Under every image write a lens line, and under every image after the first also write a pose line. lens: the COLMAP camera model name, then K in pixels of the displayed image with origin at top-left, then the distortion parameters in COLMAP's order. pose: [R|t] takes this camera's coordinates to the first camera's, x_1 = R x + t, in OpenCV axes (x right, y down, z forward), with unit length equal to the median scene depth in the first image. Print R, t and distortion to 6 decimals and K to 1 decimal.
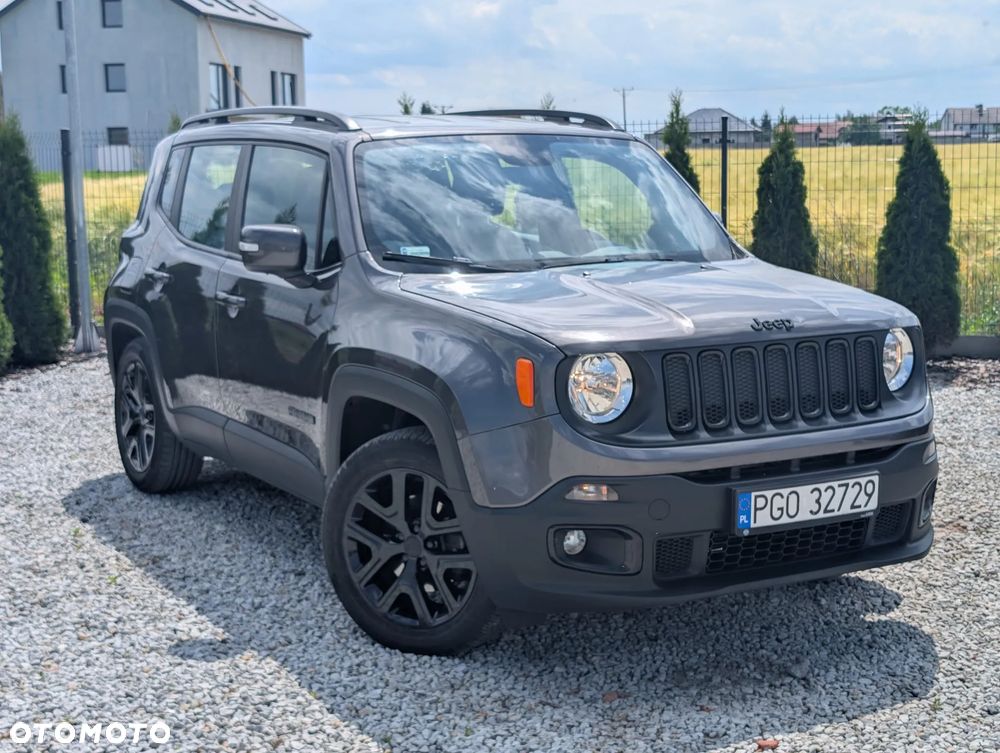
lens RADIAL K [[1511.6, 0, 486.9], [0, 1511.6, 378.3], [0, 0, 1]] dist [0.180118, -0.710300]
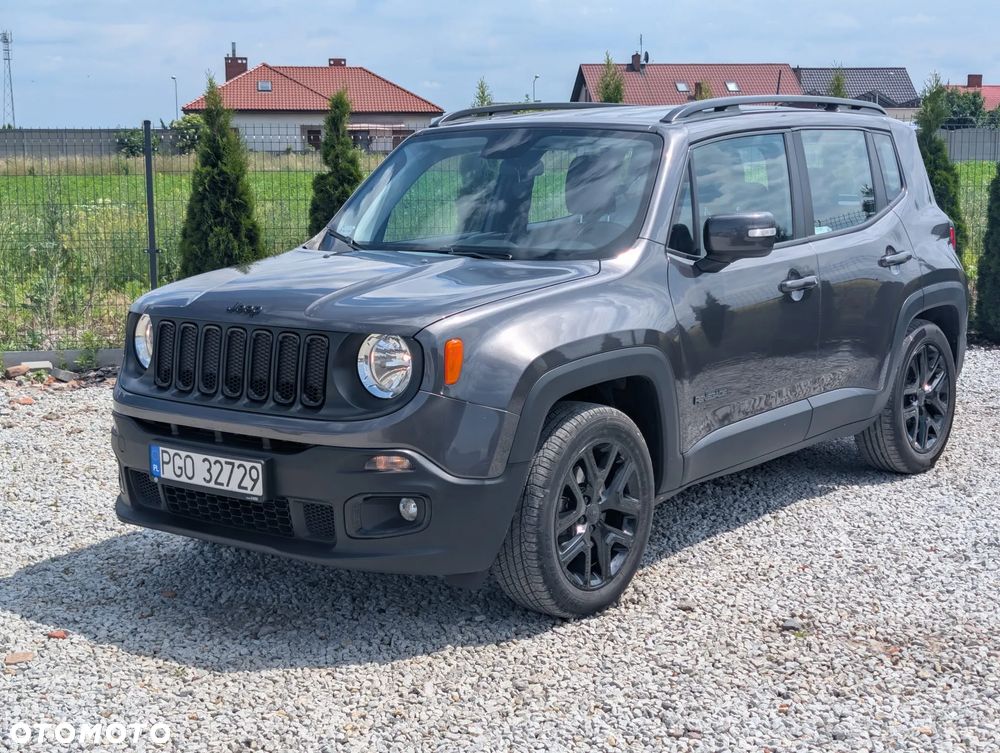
lens RADIAL K [[1503.4, 0, 506.3], [0, 1503.4, 366.2], [0, 0, 1]] dist [0.212388, -0.902300]
pose [[0.395930, 0.137853, -0.907874, 1.240787], [-0.123424, 0.987685, 0.096146, -0.121158], [0.909948, 0.073987, 0.408069, 0.721623]]
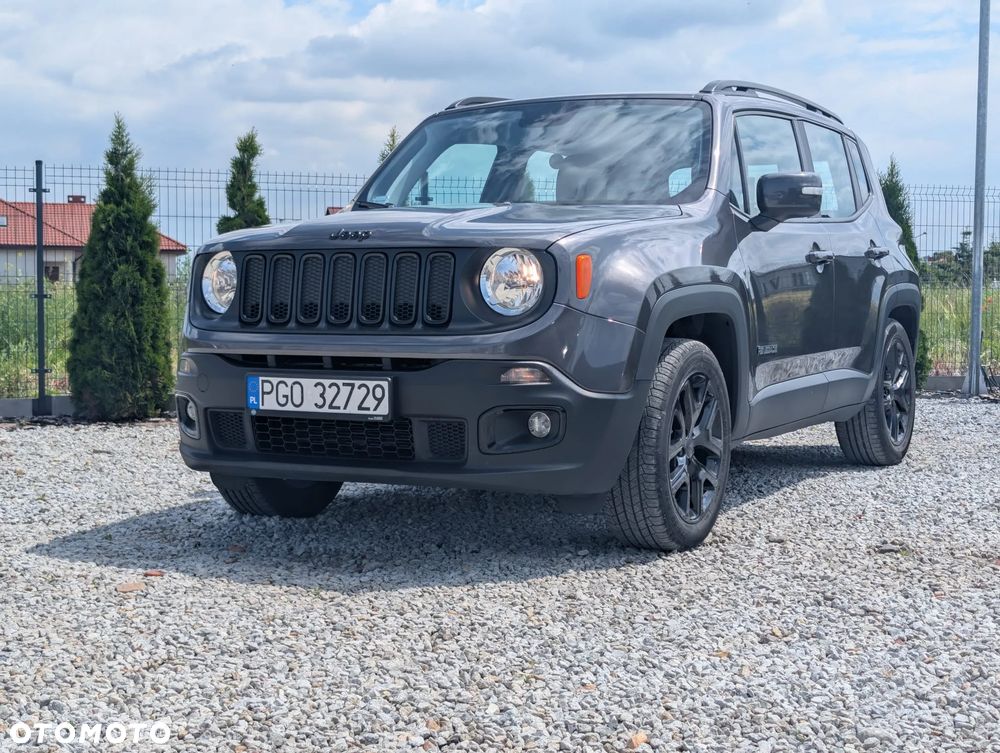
lens RADIAL K [[1503.4, 0, 506.3], [0, 1503.4, 366.2], [0, 0, 1]] dist [0.212388, -0.902300]
pose [[0.549115, 0.049995, -0.834250, 1.127414], [-0.123708, 0.992075, -0.021973, 0.065451], [0.826541, 0.115269, 0.550948, 0.508678]]
